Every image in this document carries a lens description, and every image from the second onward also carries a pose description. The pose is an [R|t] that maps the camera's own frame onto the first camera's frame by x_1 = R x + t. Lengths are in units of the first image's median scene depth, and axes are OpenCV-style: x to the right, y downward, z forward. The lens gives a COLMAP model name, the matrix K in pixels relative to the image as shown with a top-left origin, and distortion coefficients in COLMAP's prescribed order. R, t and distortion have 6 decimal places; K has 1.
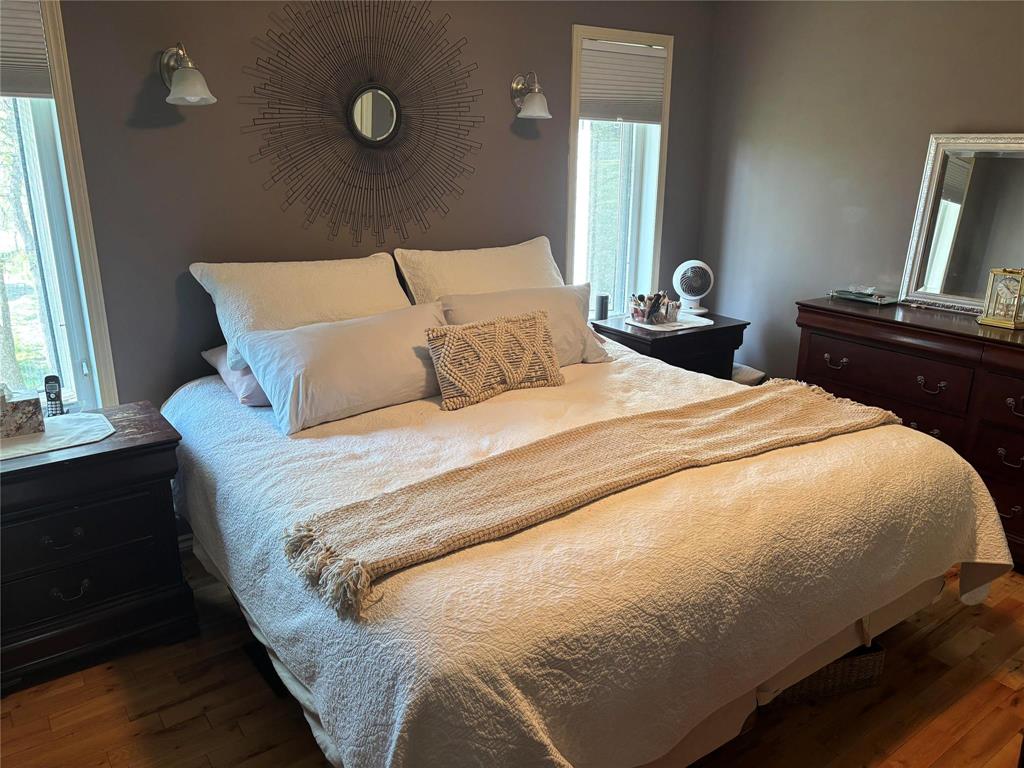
lens RADIAL K [[774.7, 0, 510.3], [0, 774.7, 387.5], [0, 0, 1]] dist [0.027938, -0.024370]
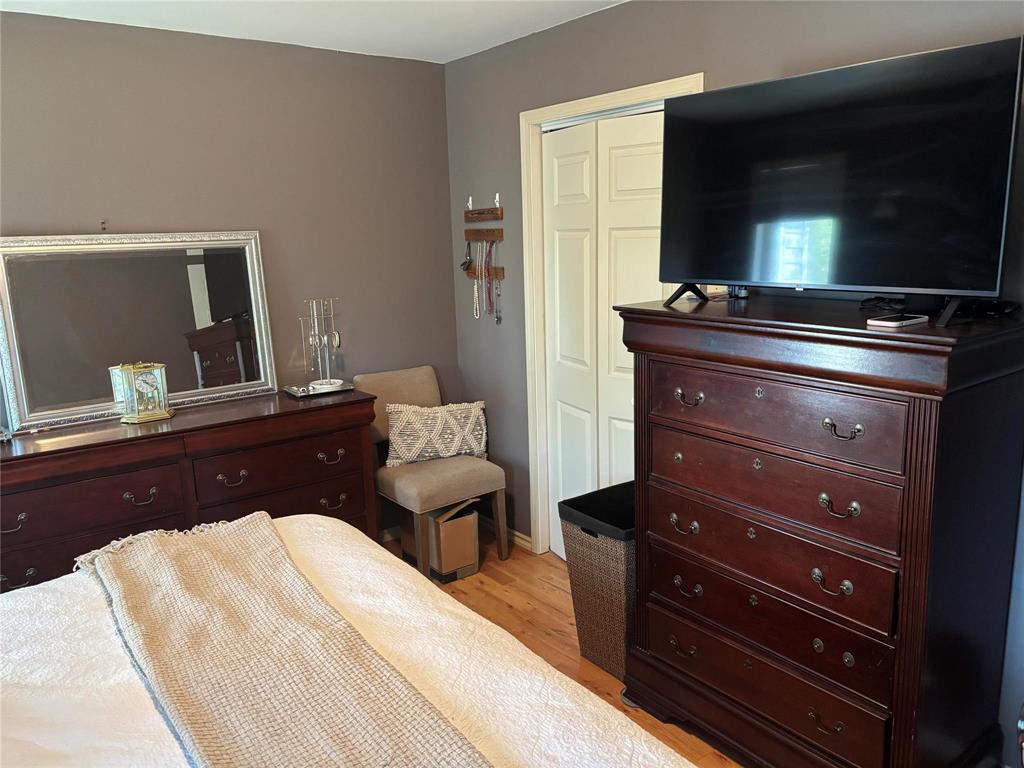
lens RADIAL K [[774.7, 0, 511.5], [0, 774.7, 382.1], [0, 0, 1]] dist [0.027938, -0.024370]
pose [[-0.012996, -0.194975, 0.980722, -0.338585], [0.327614, 0.925836, 0.188405, -0.155910], [-0.944722, 0.323747, 0.051845, 0.482081]]
